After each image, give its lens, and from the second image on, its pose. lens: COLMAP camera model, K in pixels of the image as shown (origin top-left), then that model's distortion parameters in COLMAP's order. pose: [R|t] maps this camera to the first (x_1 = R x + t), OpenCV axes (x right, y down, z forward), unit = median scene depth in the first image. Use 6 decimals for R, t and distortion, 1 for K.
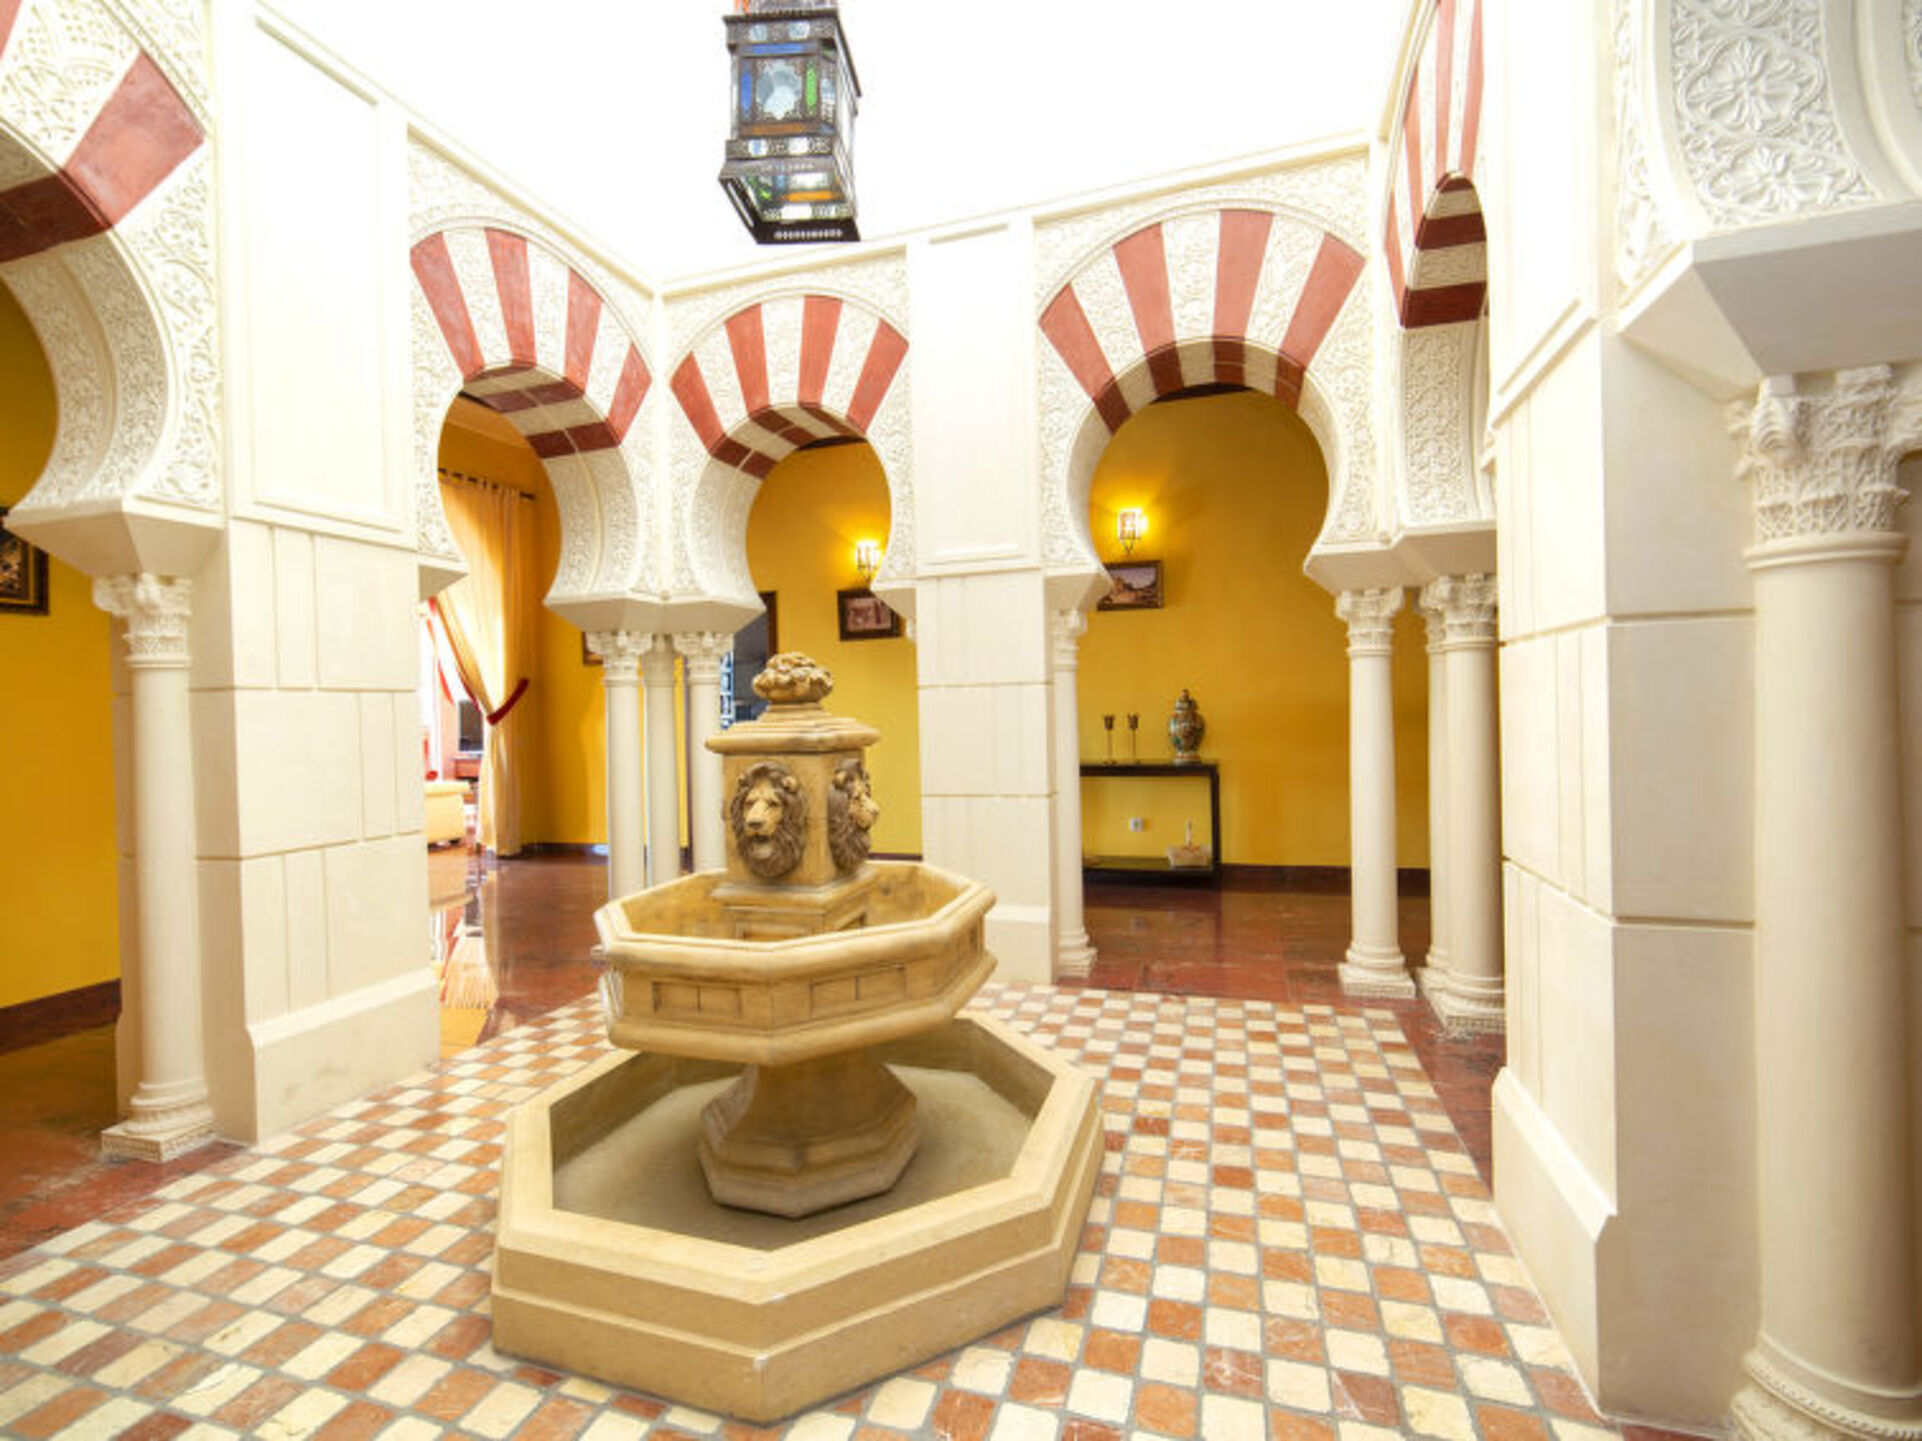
lens RADIAL K [[840.2, 0, 961.0], [0, 840.2, 720.5], [0, 0, 1]] dist [-0.028414, -0.000006]
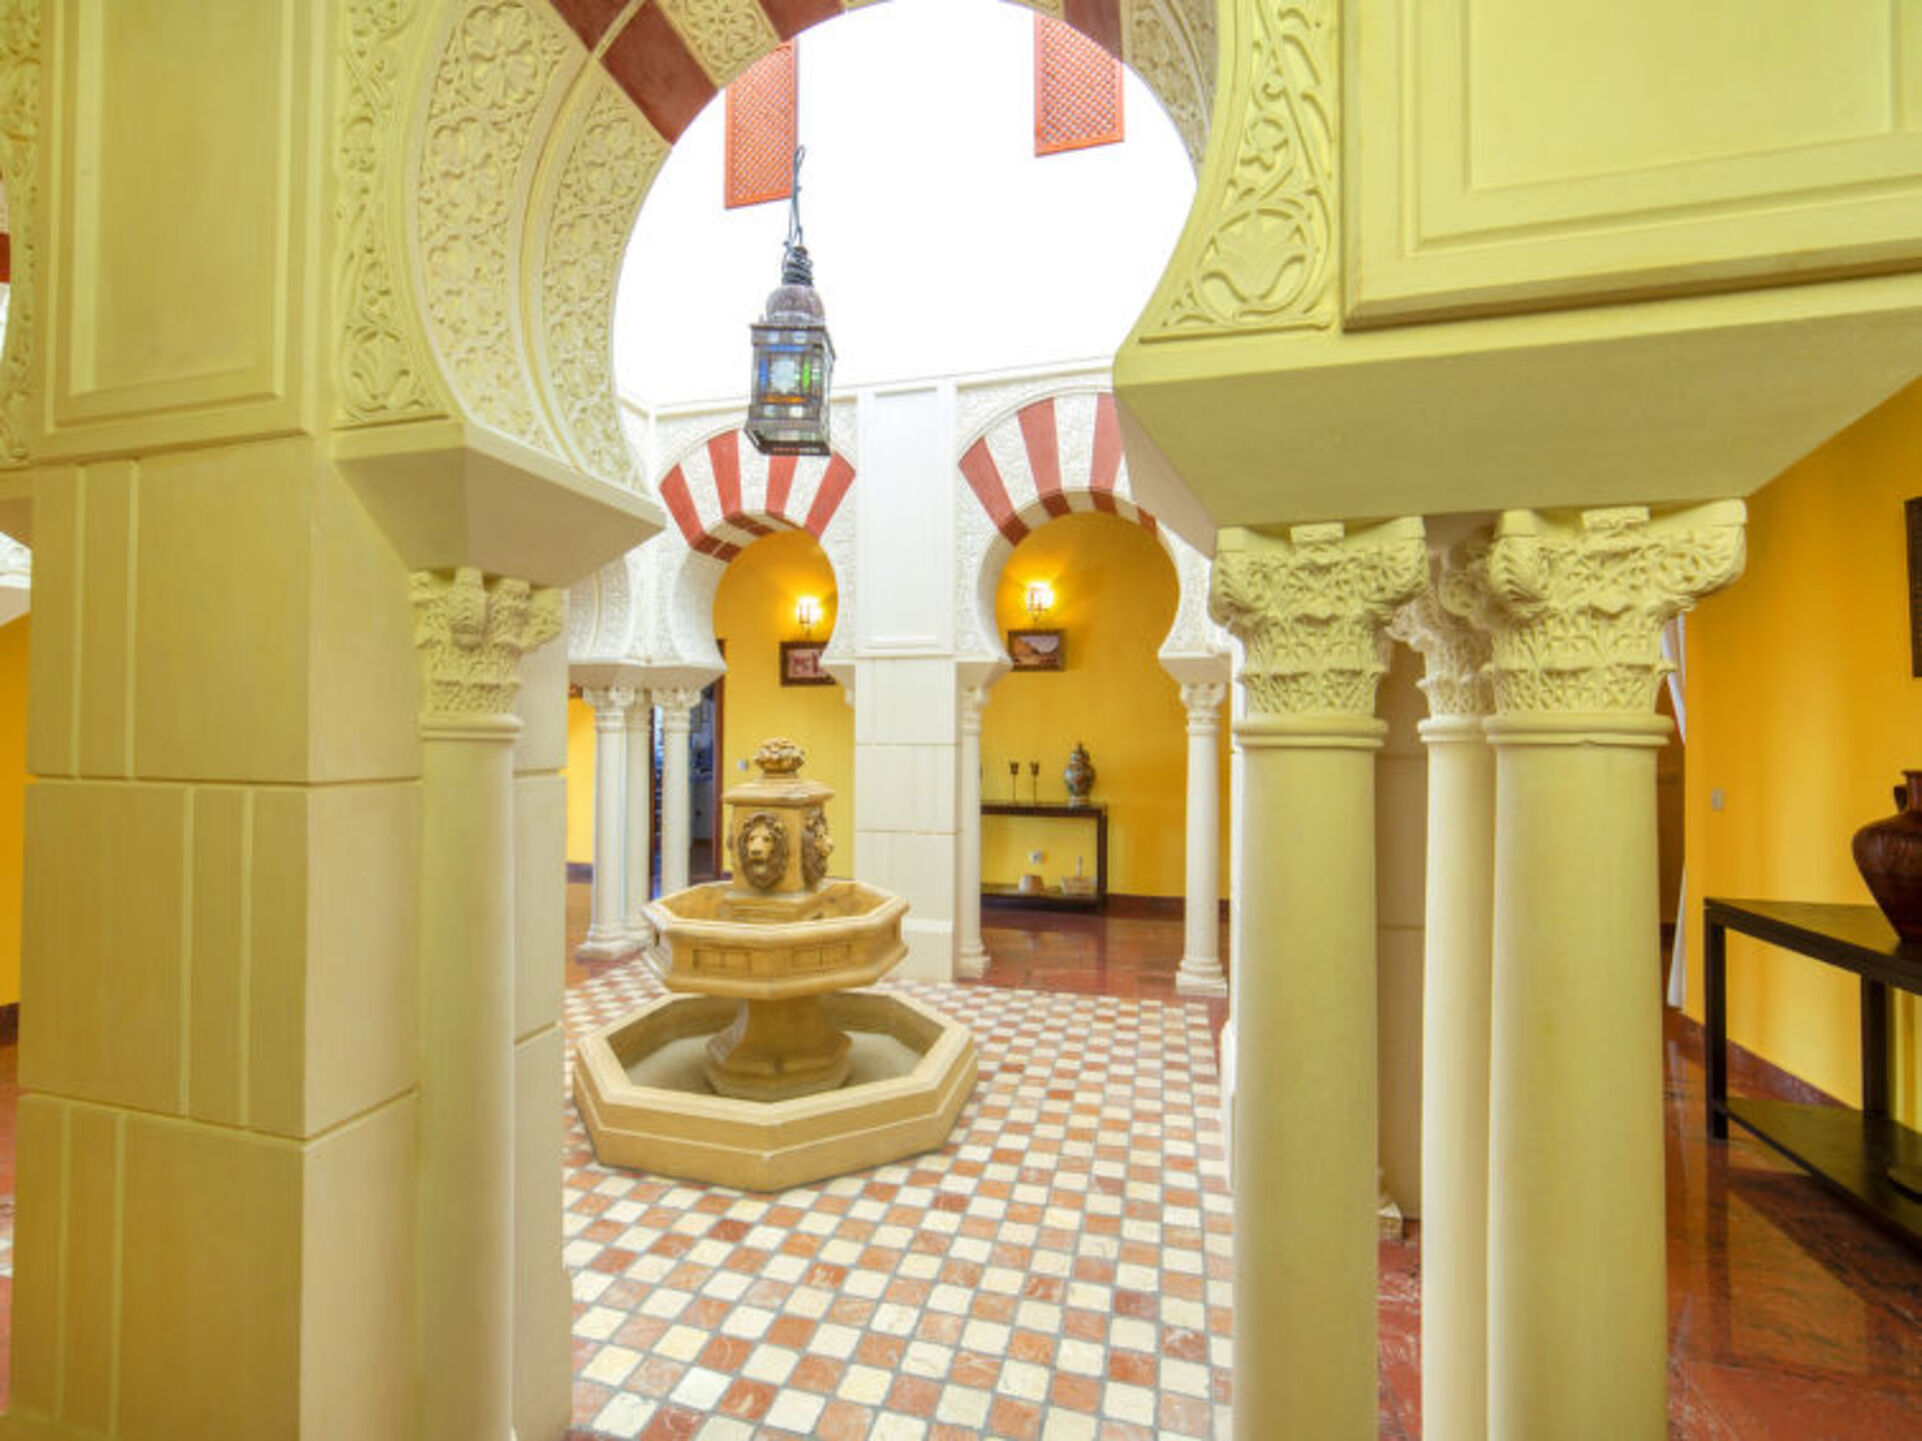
lens RADIAL K [[894.4, 0, 911.7], [0, 894.4, 723.7], [0, 0, 1]] dist [-0.030700, -0.000042]
pose [[0.998976, 0.032580, 0.031402, -0.009778], [-0.032003, 0.999312, -0.018736, -0.055025], [-0.031991, 0.017712, 0.999331, -0.397018]]
